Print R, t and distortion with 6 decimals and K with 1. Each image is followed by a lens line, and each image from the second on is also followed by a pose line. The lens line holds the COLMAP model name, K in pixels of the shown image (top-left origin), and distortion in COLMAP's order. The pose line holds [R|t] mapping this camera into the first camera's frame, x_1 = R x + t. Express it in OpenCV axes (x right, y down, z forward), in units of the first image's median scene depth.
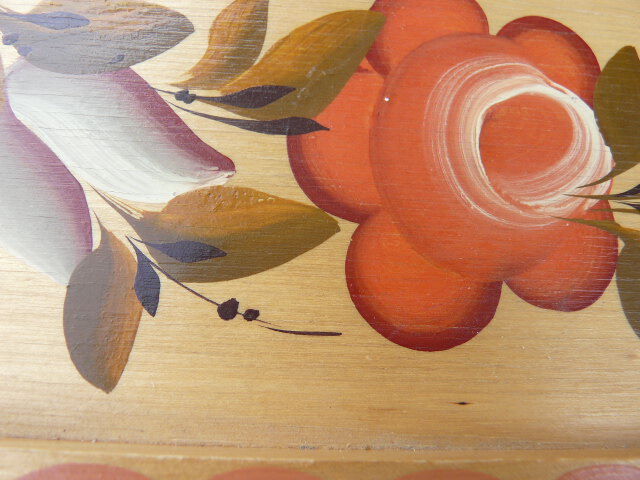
lens RADIAL K [[525.3, 0, 321.7], [0, 525.3, 239.1], [0, 0, 1]] dist [-0.090481, 0.043335]
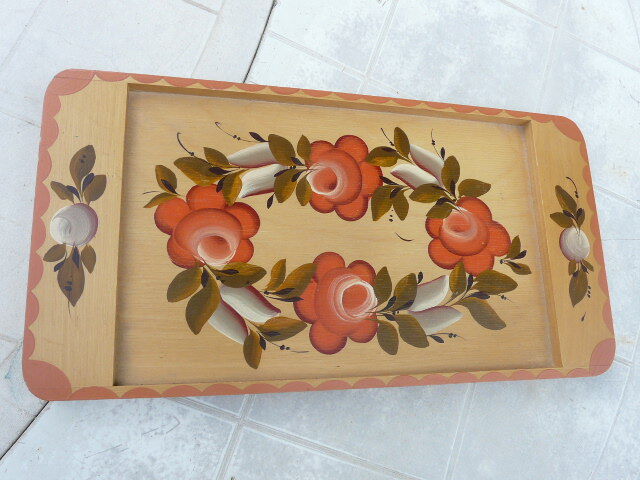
lens RADIAL K [[525.3, 0, 321.6], [0, 525.3, 242.5], [0, 0, 1]] dist [-0.090481, 0.043335]
pose [[0.987749, -0.025899, 0.153887, -0.443923], [0.022508, 0.999465, 0.023734, -0.722439], [-0.154419, -0.019979, 0.987803, -2.873593]]
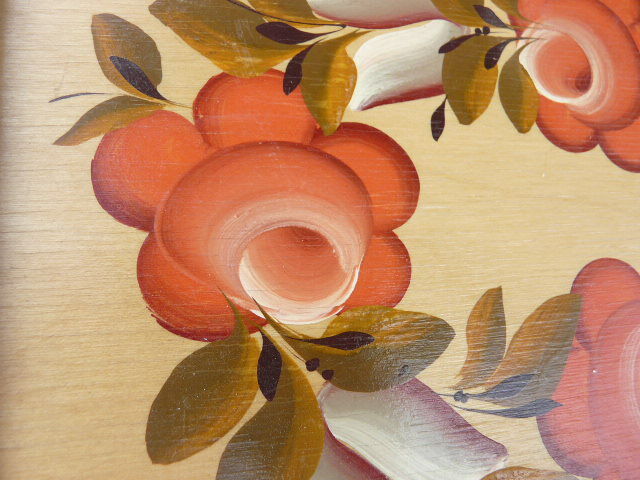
lens RADIAL K [[525.3, 0, 317.9], [0, 525.3, 241.9], [0, 0, 1]] dist [-0.090481, 0.043335]
pose [[0.983741, -0.074134, 0.163579, -0.763474], [0.070425, 0.997114, 0.028367, -0.692989], [-0.165210, -0.016386, 0.986122, -0.155281]]
